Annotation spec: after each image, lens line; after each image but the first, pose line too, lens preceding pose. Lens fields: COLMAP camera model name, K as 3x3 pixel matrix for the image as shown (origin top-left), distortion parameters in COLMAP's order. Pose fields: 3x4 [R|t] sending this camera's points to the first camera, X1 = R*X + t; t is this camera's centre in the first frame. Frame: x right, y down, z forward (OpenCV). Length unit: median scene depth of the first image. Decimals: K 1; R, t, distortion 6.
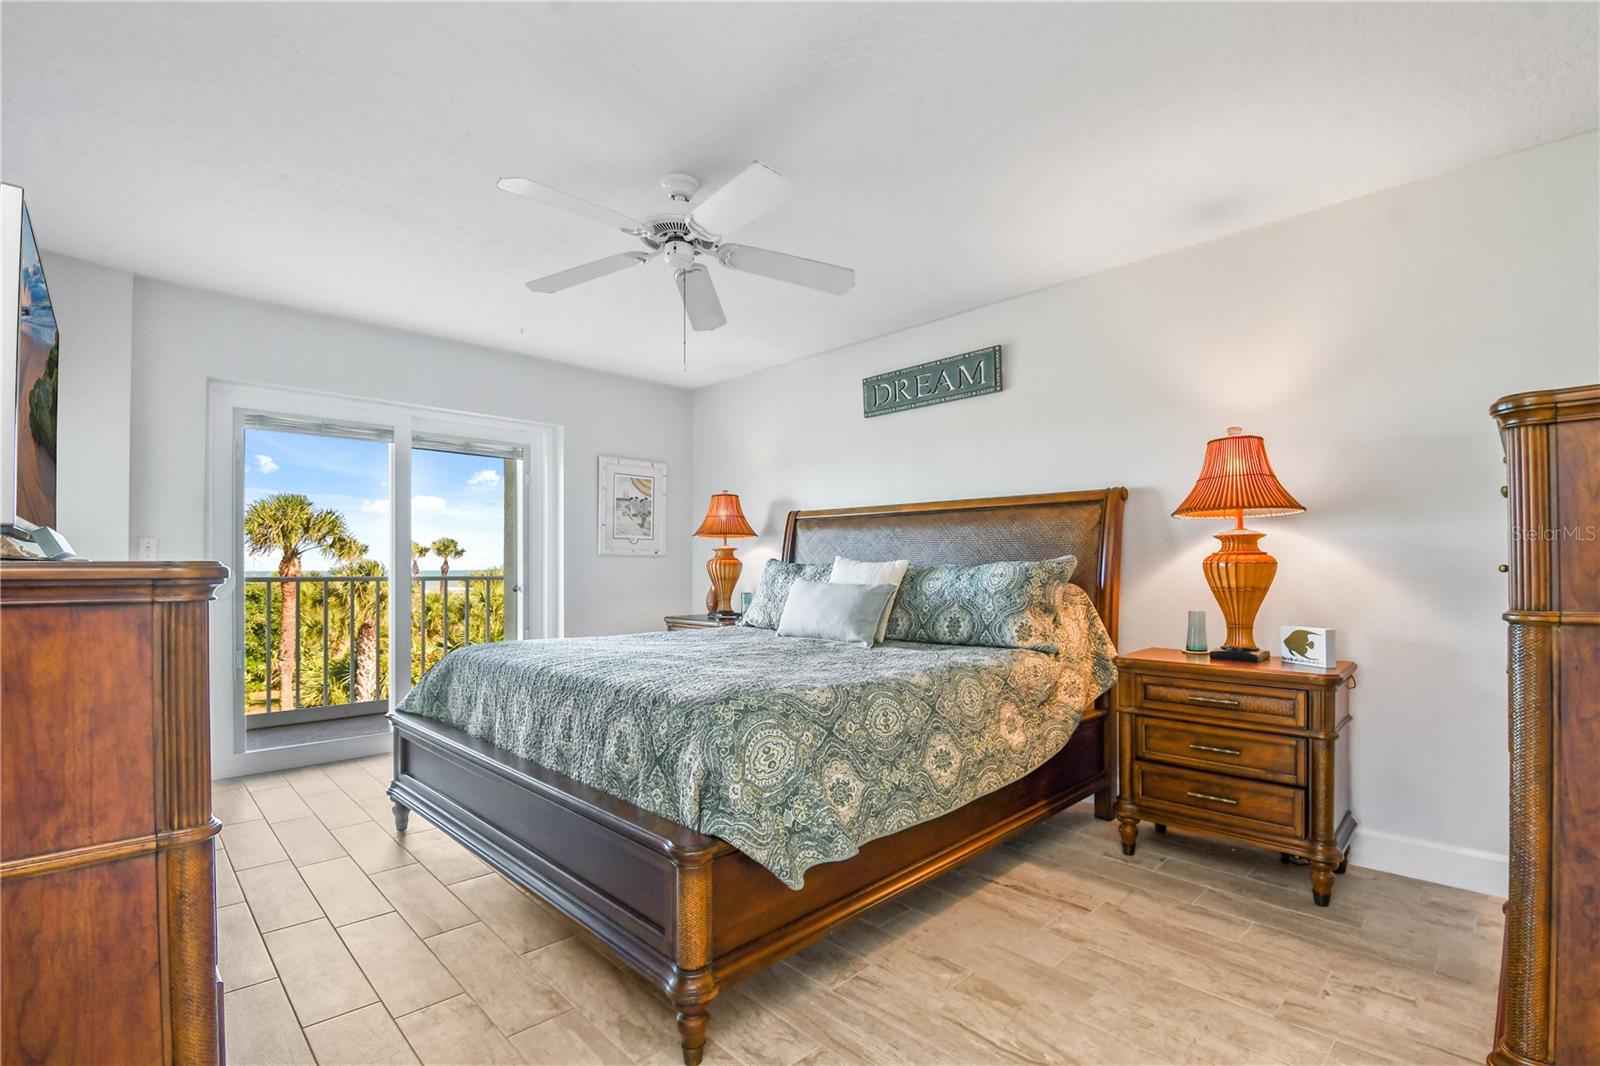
lens RADIAL K [[714.7, 0, 802.6], [0, 714.7, 561.6], [0, 0, 1]] dist [0.018841, 0.000101]
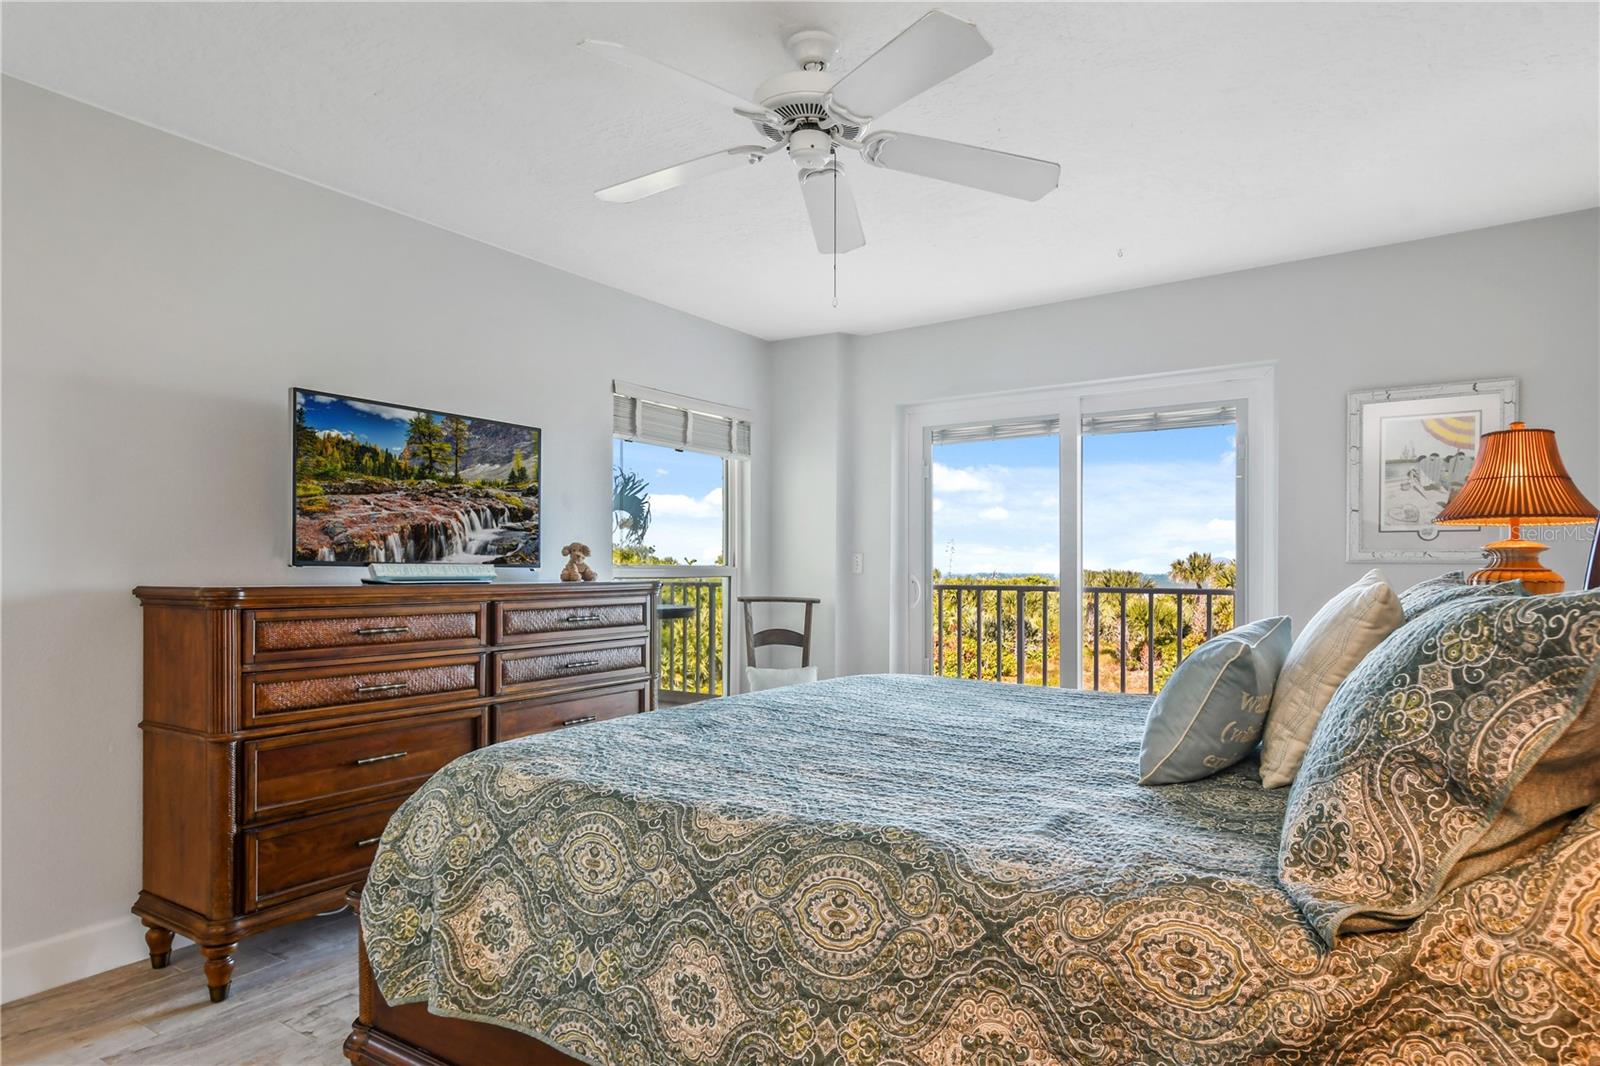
lens RADIAL K [[908.7, 0, 799.6], [0, 908.7, 556.1], [0, 0, 1]] dist [0.004516, 0.000612]
pose [[0.214754, -0.011586, -0.976599, 0.697382], [0.005549, 0.999928, -0.010643, -0.016710], [0.976652, -0.003134, 0.214803, 0.791927]]
